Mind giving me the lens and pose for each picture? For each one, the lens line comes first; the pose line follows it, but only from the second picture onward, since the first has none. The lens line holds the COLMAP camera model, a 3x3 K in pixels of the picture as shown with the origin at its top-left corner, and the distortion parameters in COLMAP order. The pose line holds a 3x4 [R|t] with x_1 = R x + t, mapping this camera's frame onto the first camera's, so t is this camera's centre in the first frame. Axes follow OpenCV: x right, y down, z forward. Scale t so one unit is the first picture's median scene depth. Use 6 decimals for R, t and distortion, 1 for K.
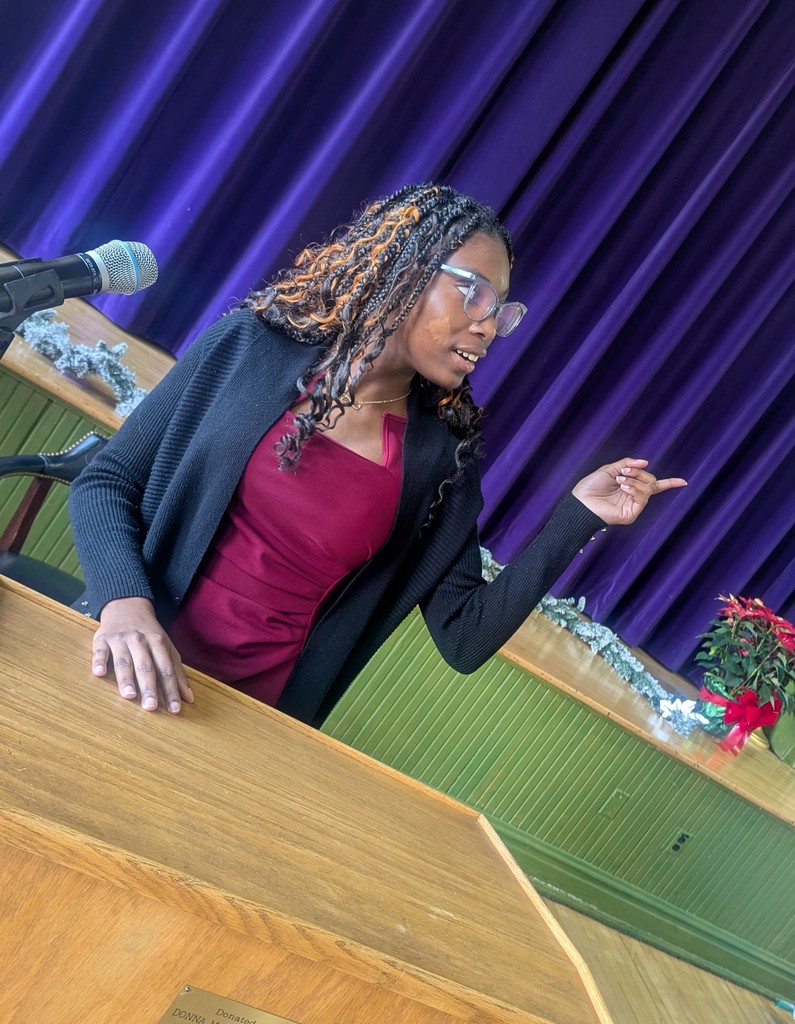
lens RADIAL K [[985.1, 0, 523.9], [0, 985.1, 550.4], [0, 0, 1]] dist [0.043249, -0.012568]
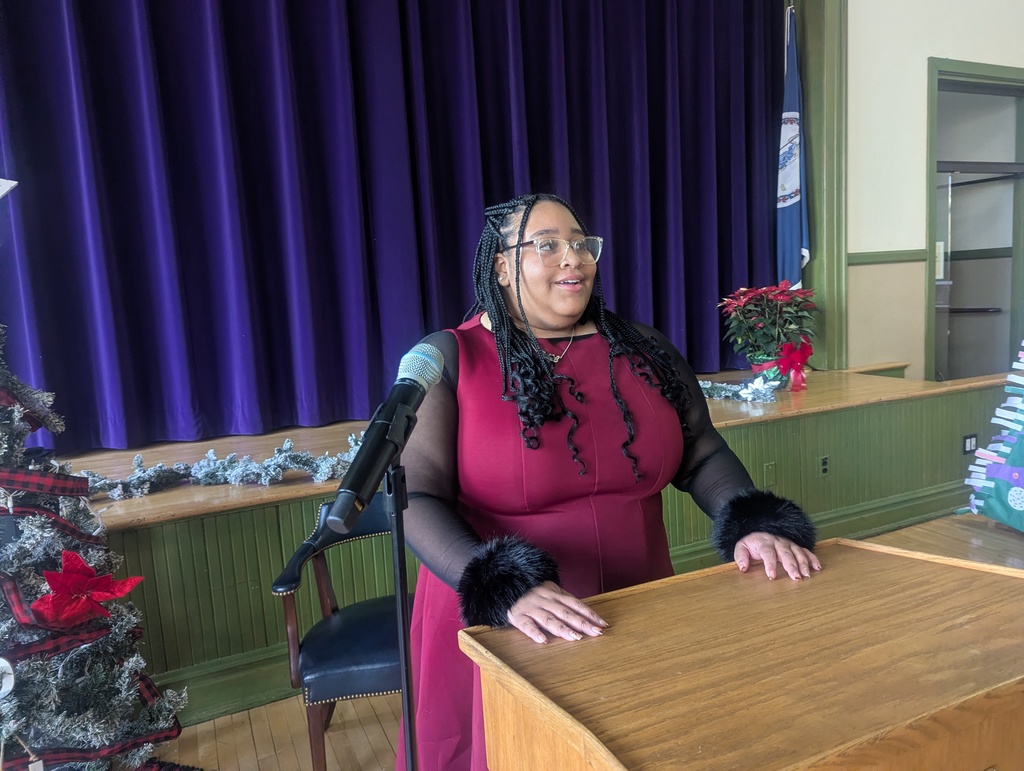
lens RADIAL K [[711.7, 0, 504.3], [0, 711.7, 379.5], [0, 0, 1]] dist [0.059005, -0.053010]
pose [[0.768387, -0.639401, -0.027343, -0.067504], [0.638960, 0.768873, -0.023742, -0.041182], [0.036204, 0.000772, 0.999344, 0.028371]]
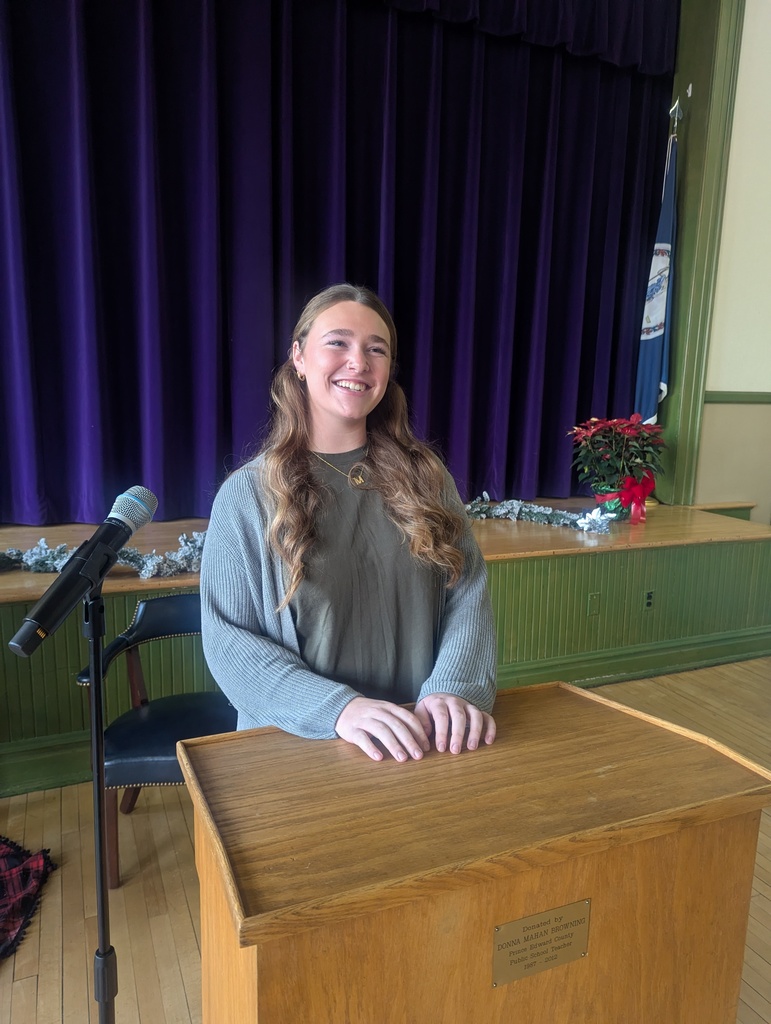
lens RADIAL K [[711.7, 0, 383.8], [0, 711.7, 520.1], [0, 0, 1]] dist [0.059005, -0.053010]
pose [[0.818129, -0.571763, -0.061257, -0.016901], [0.573726, 0.818805, 0.019906, -0.021573], [0.038776, -0.051430, 0.997924, 0.010991]]
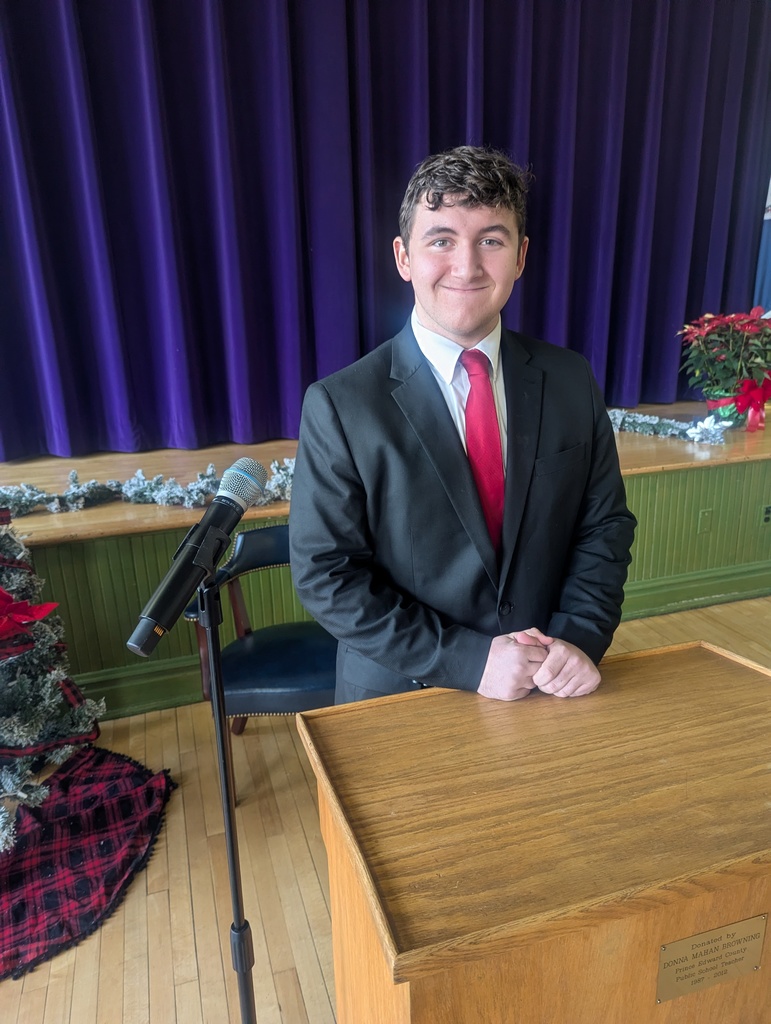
lens RADIAL K [[715.4, 0, 388.3], [0, 715.4, 519.4], [0, 0, 1]] dist [0.056043, -0.050859]
pose [[0.789354, -0.572096, -0.222770, -0.020320], [0.597282, 0.799549, 0.063060, -0.043634], [0.142039, -0.182833, 0.972829, 0.036087]]
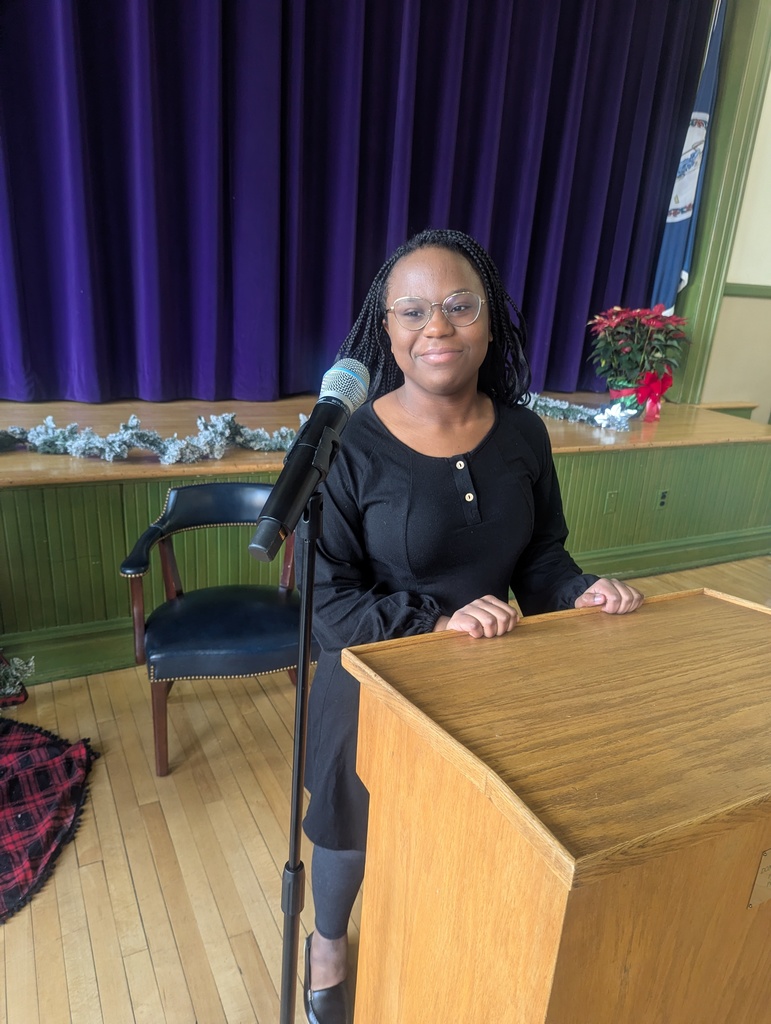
lens RADIAL K [[716.5, 0, 388.9], [0, 716.5, 532.1], [0, 0, 1]] dist [0.054129, -0.049667]
pose [[0.838935, -0.535425, -0.097508, -0.081076], [0.543629, 0.816020, 0.196414, -0.061993], [-0.025597, -0.217787, 0.975661, 0.039242]]
